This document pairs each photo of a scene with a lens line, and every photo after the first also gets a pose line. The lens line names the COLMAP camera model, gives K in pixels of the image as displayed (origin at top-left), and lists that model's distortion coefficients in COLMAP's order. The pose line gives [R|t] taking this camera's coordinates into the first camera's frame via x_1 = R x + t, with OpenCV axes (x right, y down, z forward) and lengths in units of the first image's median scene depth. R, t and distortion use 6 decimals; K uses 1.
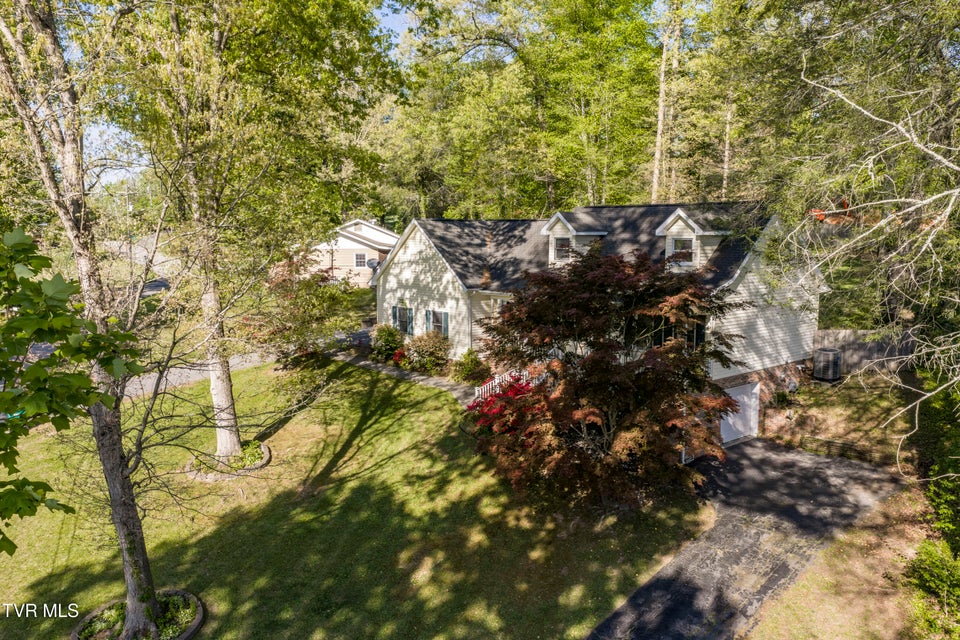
lens RADIAL K [[787.5, 0, 480.0], [0, 787.5, 320.0], [0, 0, 1]] dist [0.005908, 0.002858]
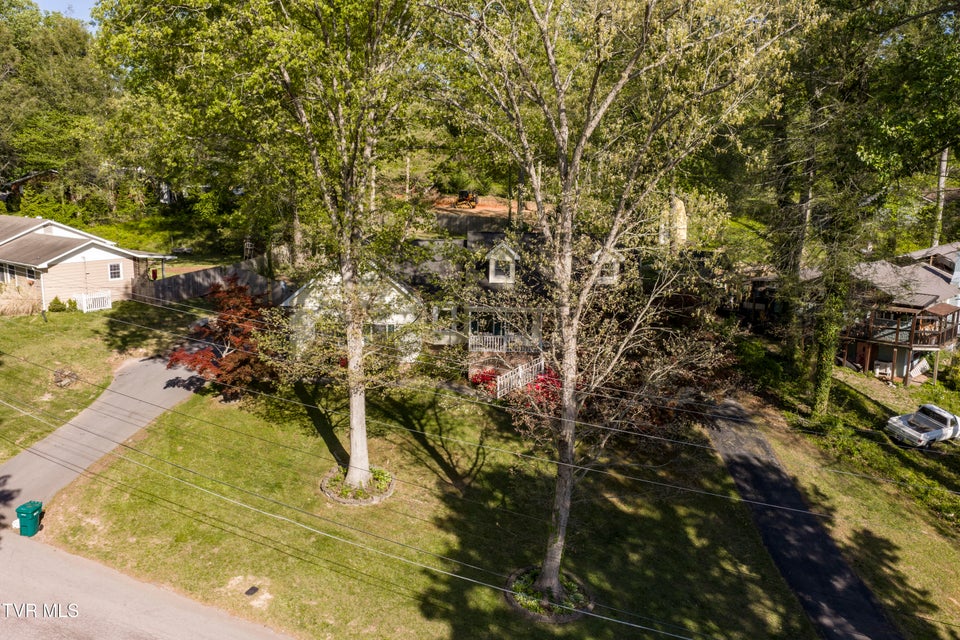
lens RADIAL K [[787.5, 0, 480.0], [0, 787.5, 320.0], [0, 0, 1]] dist [0.005908, 0.002858]
pose [[0.691936, -0.133378, 0.709532, -1.054673], [0.071562, 0.990618, 0.116429, -0.195532], [-0.718404, -0.029786, 0.694988, 0.088975]]
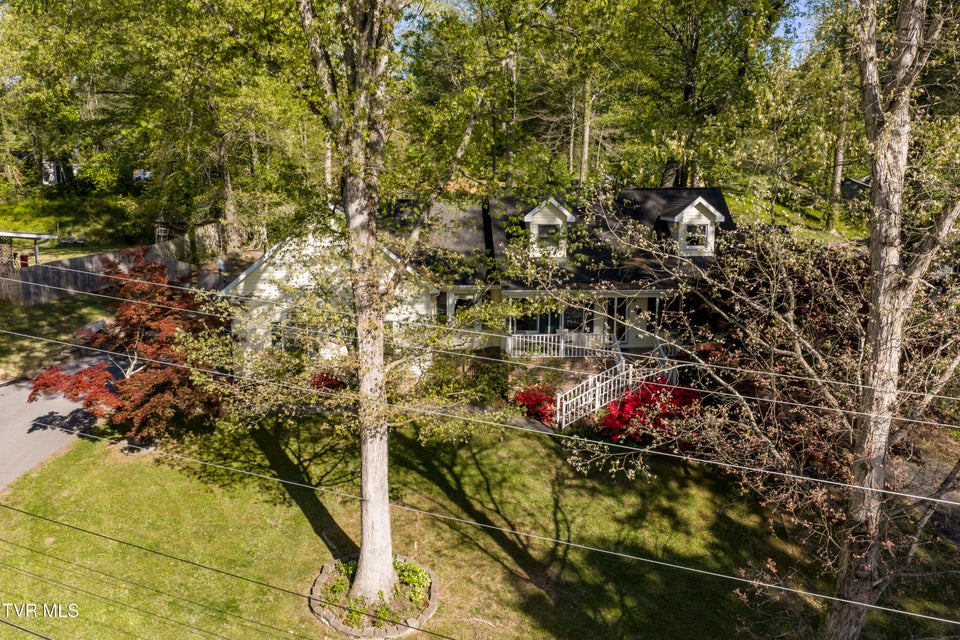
lens RADIAL K [[787.5, 0, 480.0], [0, 787.5, 320.0], [0, 0, 1]] dist [0.005908, 0.002858]
pose [[0.614202, -0.141703, 0.776322, -0.794518], [0.085506, 0.989905, 0.113038, -0.123369], [-0.784503, -0.003048, 0.620118, 0.576152]]
